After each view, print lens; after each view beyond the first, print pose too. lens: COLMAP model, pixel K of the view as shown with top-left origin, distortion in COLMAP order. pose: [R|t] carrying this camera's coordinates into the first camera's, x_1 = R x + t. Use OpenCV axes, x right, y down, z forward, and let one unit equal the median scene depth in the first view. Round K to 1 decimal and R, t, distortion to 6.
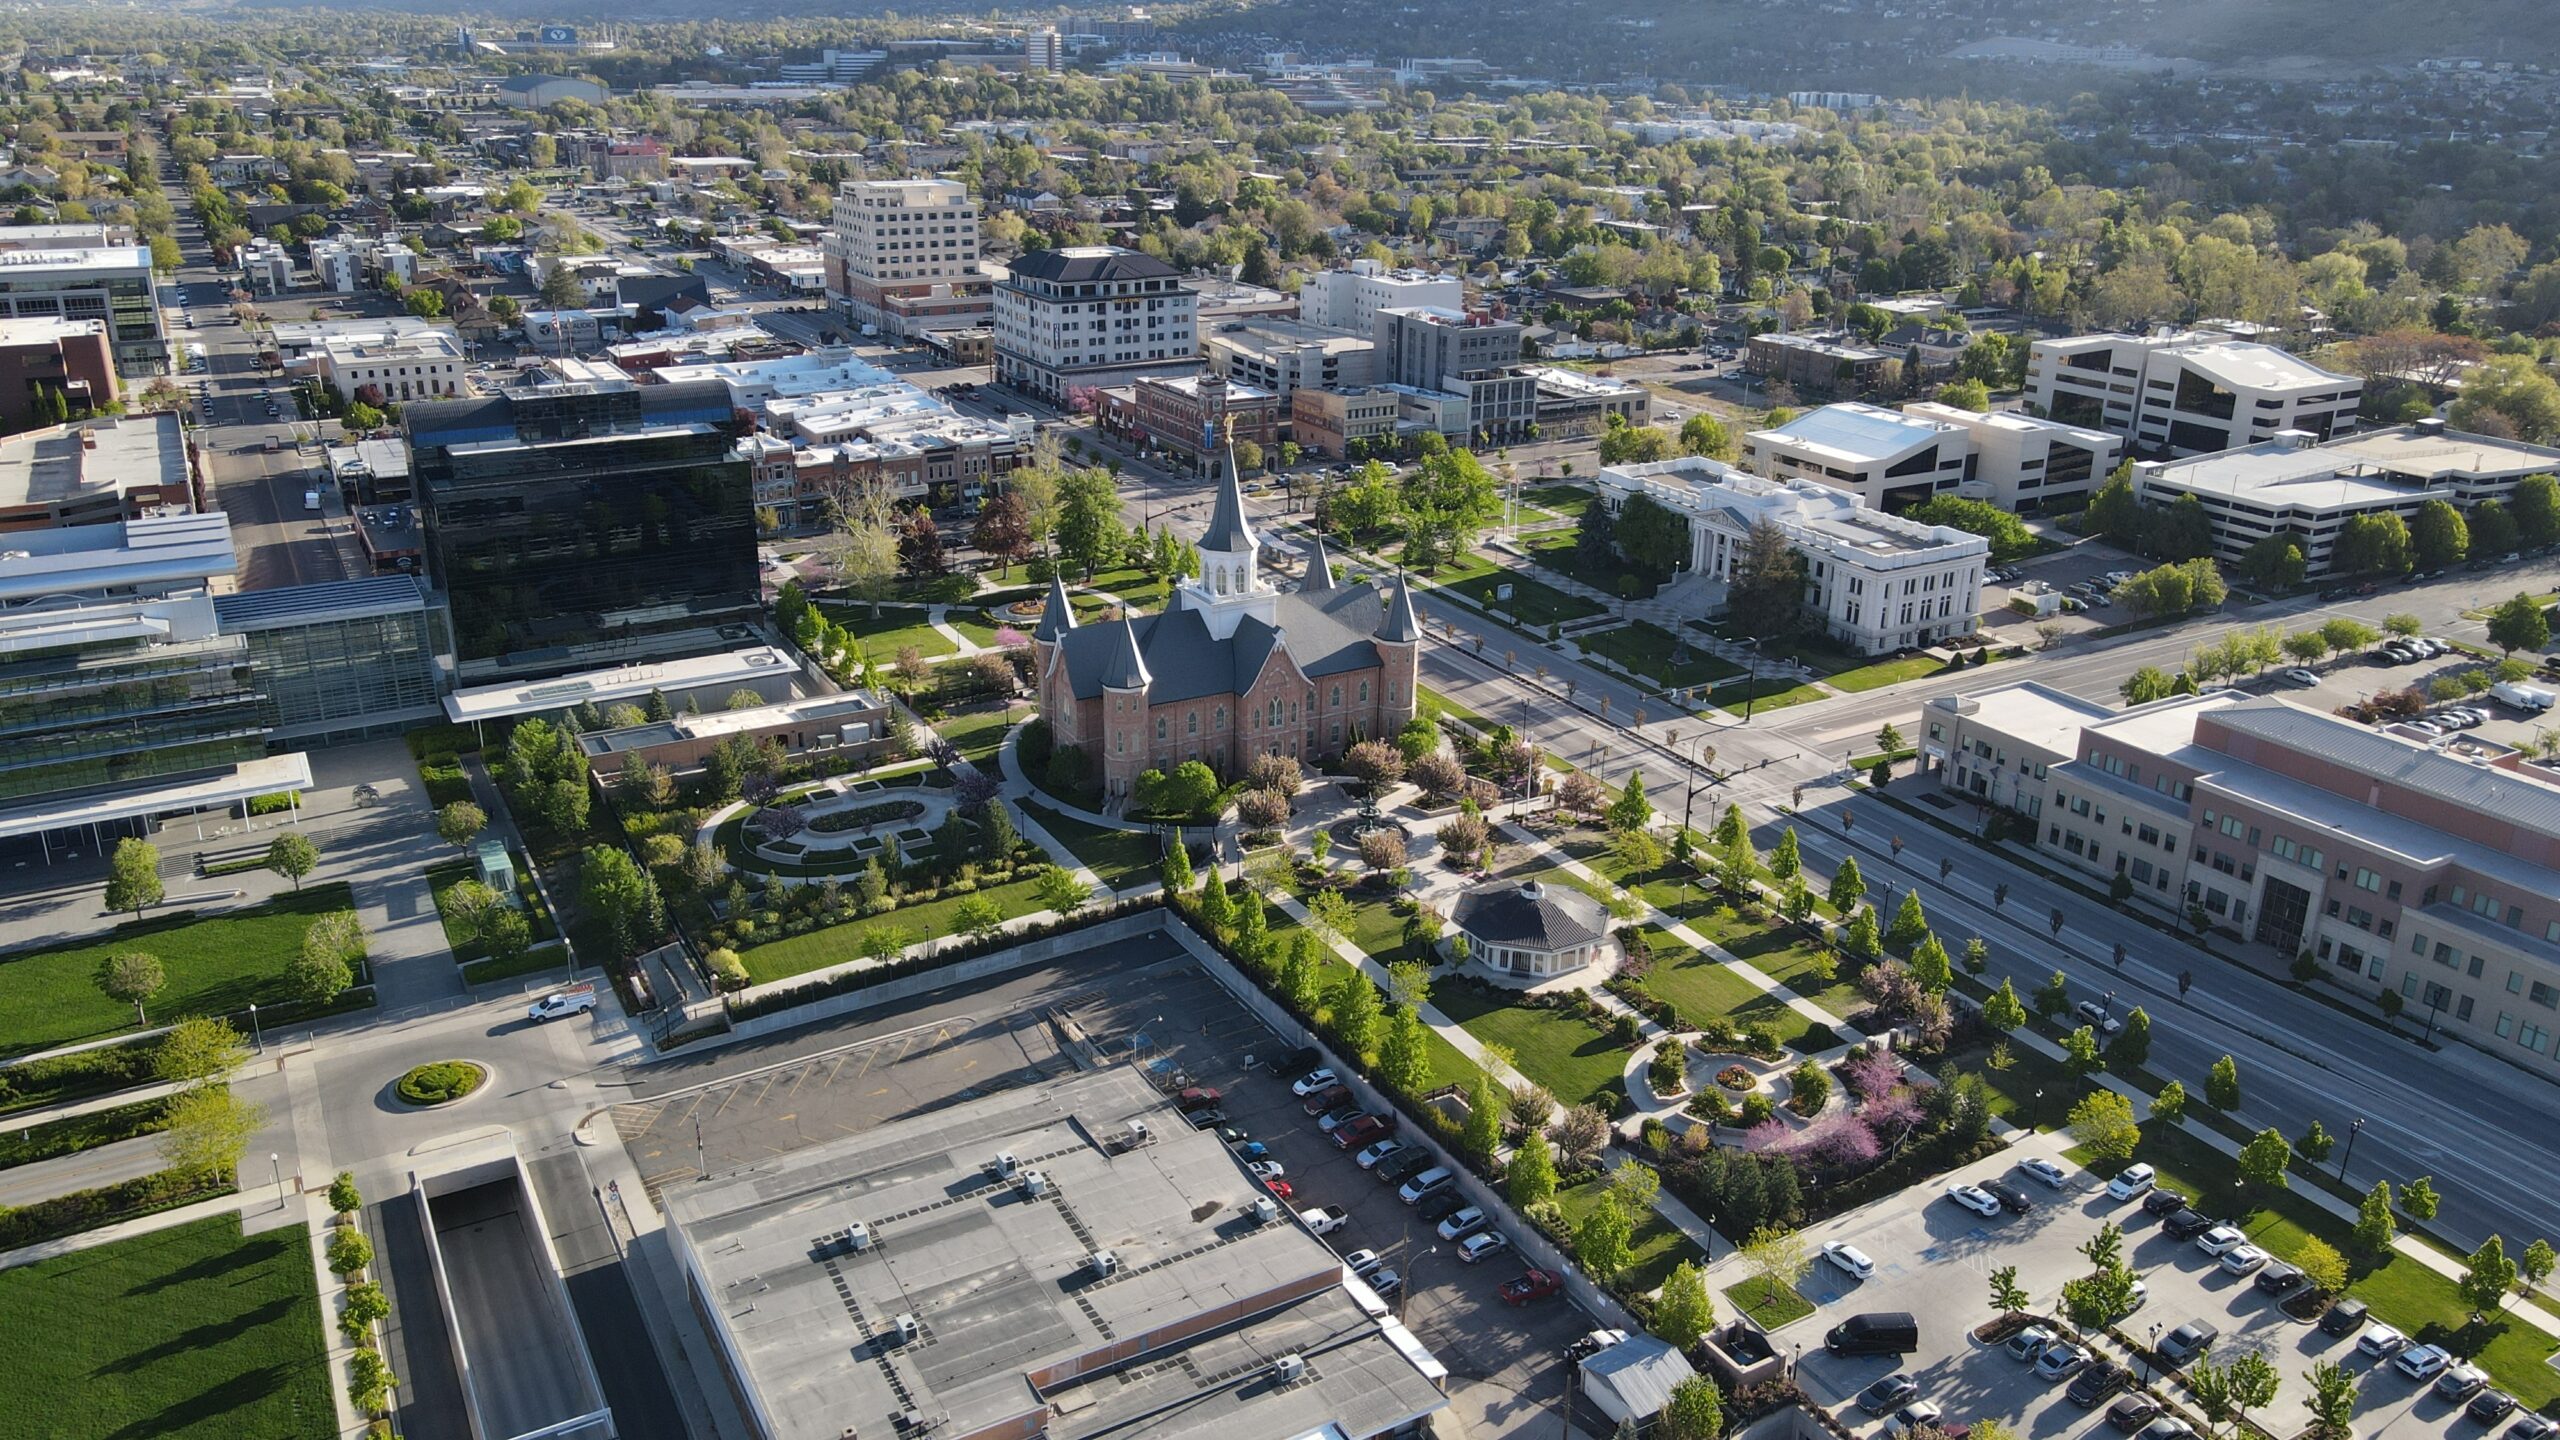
lens RADIAL K [[1892.2, 0, 1272.9], [0, 1892.2, 718.6], [0, 0, 1]] dist [-0.030579, 0.091918]
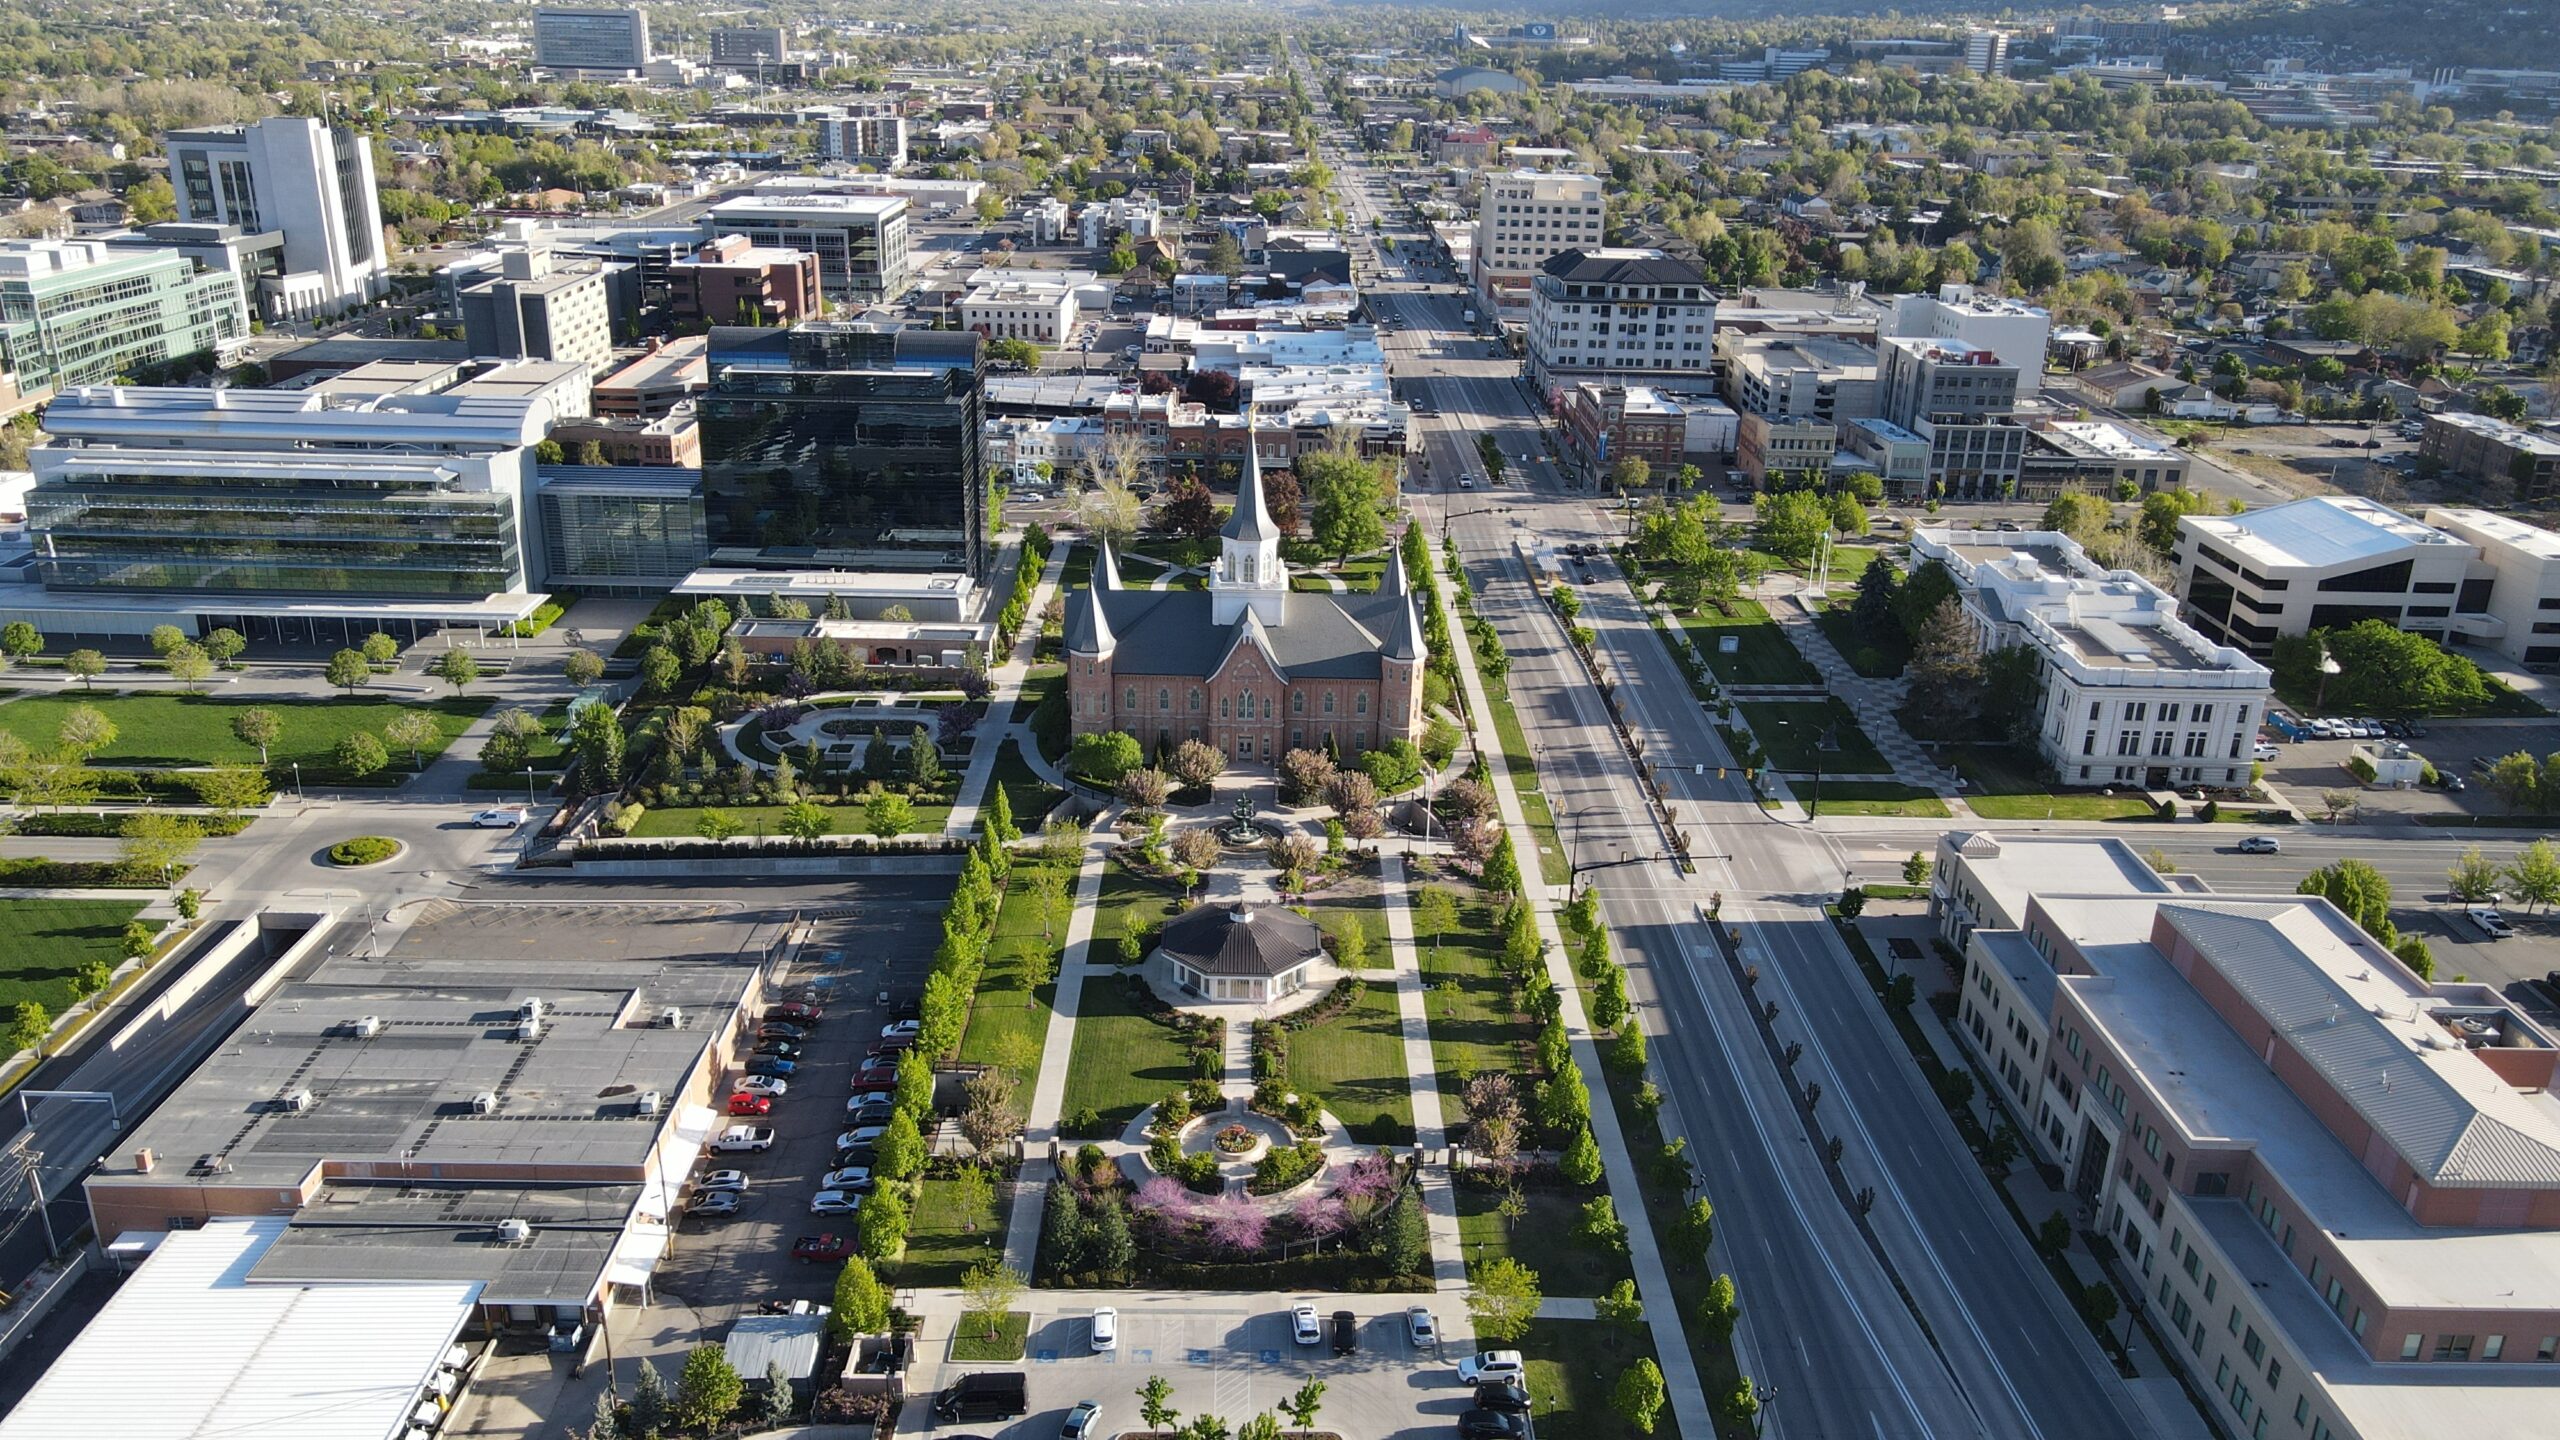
lens RADIAL K [[1891.0, 0, 1274.7], [0, 1891.0, 708.6], [0, 0, 1]] dist [-0.004405, 0.036040]
pose [[0.871476, 0.179589, -0.456375, 0.389505], [-0.181622, 0.982561, 0.039832, -0.036139], [0.455570, 0.048176, 0.888896, 0.098135]]
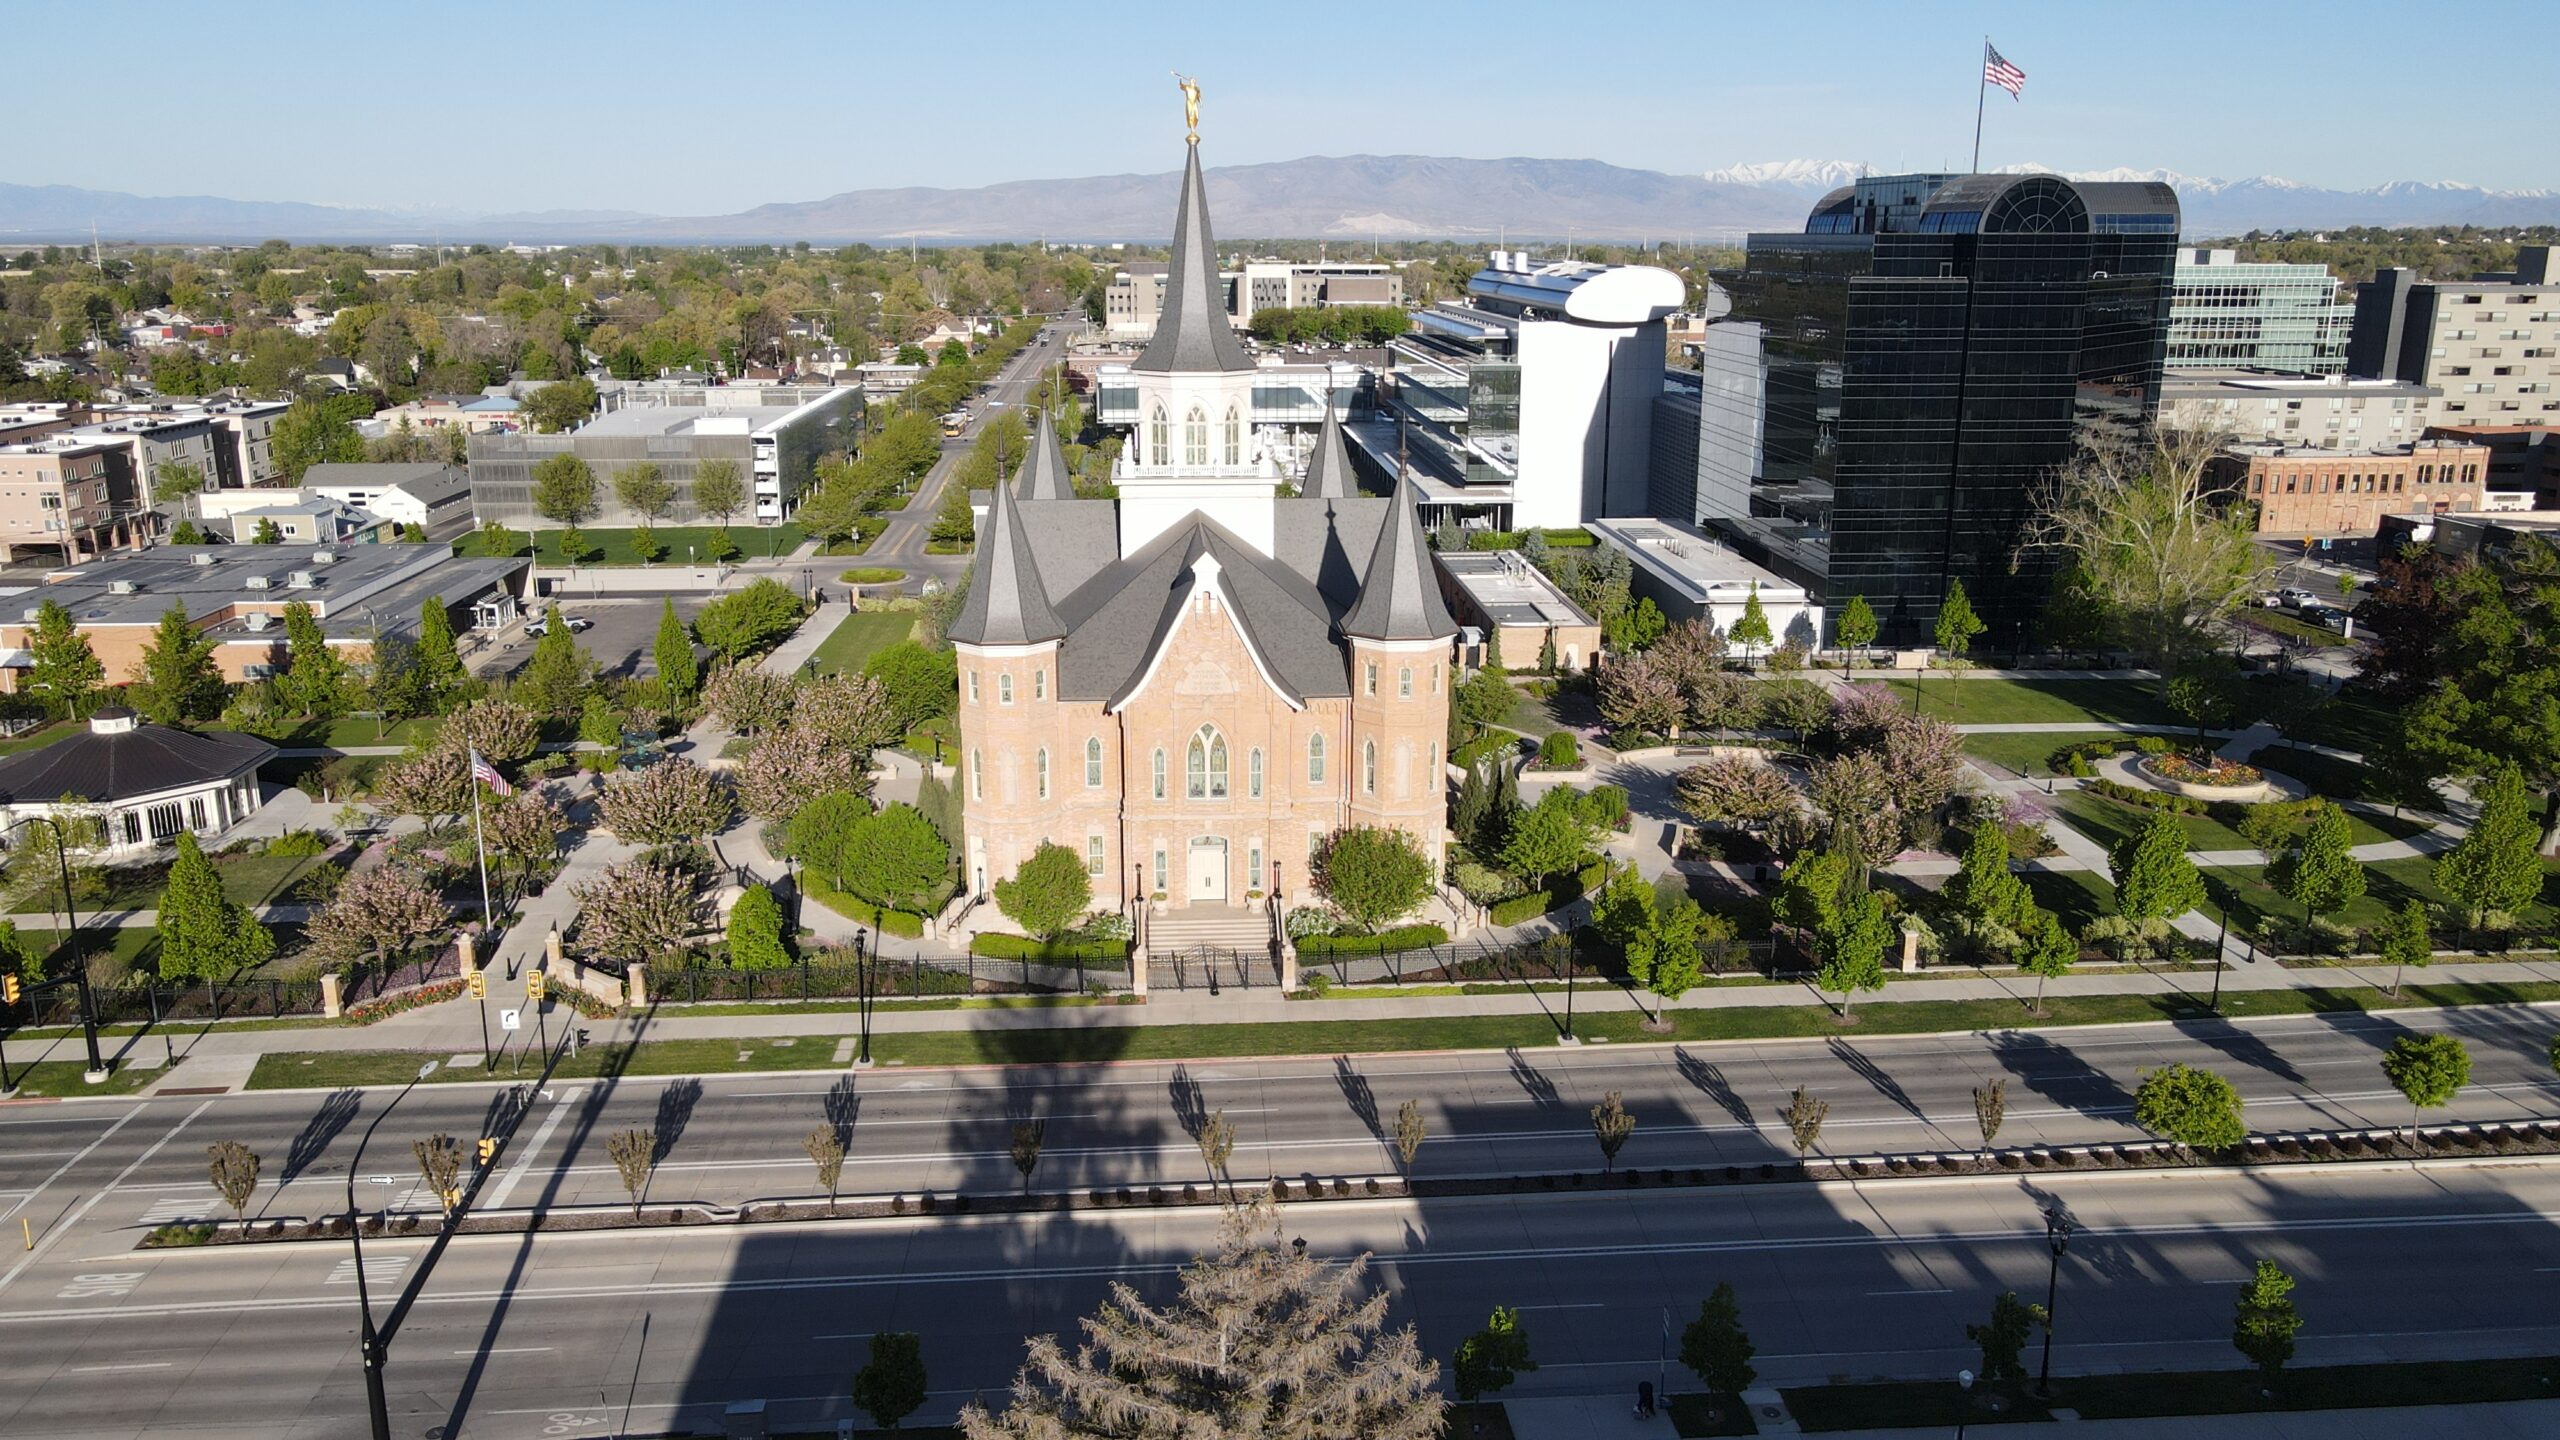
lens RADIAL K [[1898.0, 0, 1273.7], [0, 1898.0, 692.2], [0, 0, 1]] dist [-0.003133, 0.028160]
pose [[-0.435188, 0.204016, -0.876920, 0.339843], [-0.316277, 0.877272, 0.361057, -0.168003], [0.842959, 0.434478, -0.317253, 1.011803]]
